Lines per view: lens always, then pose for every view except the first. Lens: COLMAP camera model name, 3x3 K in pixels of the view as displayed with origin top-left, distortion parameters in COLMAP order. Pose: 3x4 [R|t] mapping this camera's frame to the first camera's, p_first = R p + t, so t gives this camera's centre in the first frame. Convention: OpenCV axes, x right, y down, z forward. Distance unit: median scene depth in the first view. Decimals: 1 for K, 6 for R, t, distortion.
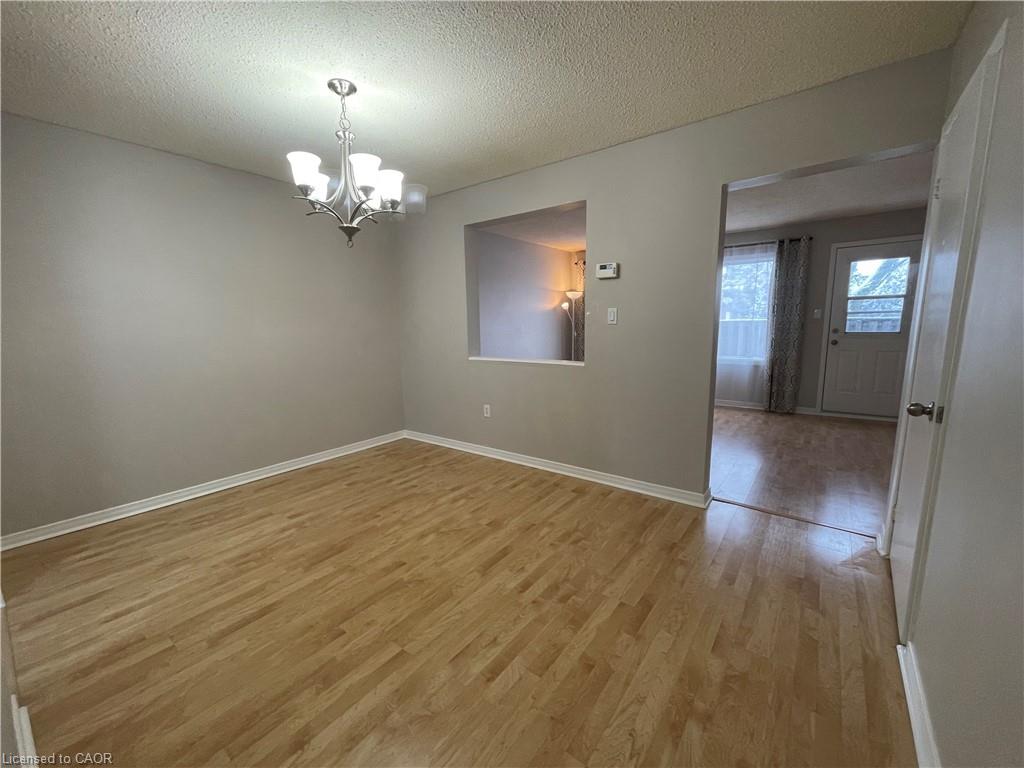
lens RADIAL K [[414.7, 0, 511.1], [0, 414.7, 384.7], [0, 0, 1]] dist [-0.000575, 0.001208]
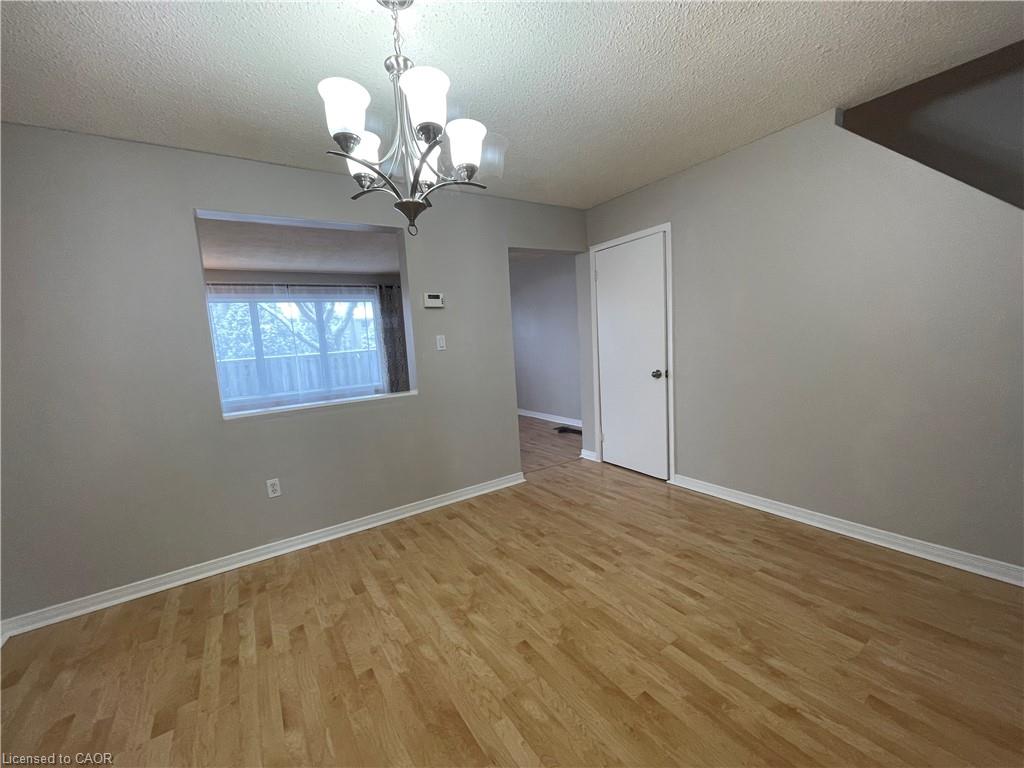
lens RADIAL K [[414.7, 0, 508.3], [0, 414.7, 385.0], [0, 0, 1]] dist [-0.000575, 0.001208]
pose [[0.332519, -0.110377, 0.936615, -1.041056], [0.201242, 0.978558, 0.043874, -0.104426], [-0.921375, 0.173898, 0.347602, 0.717304]]
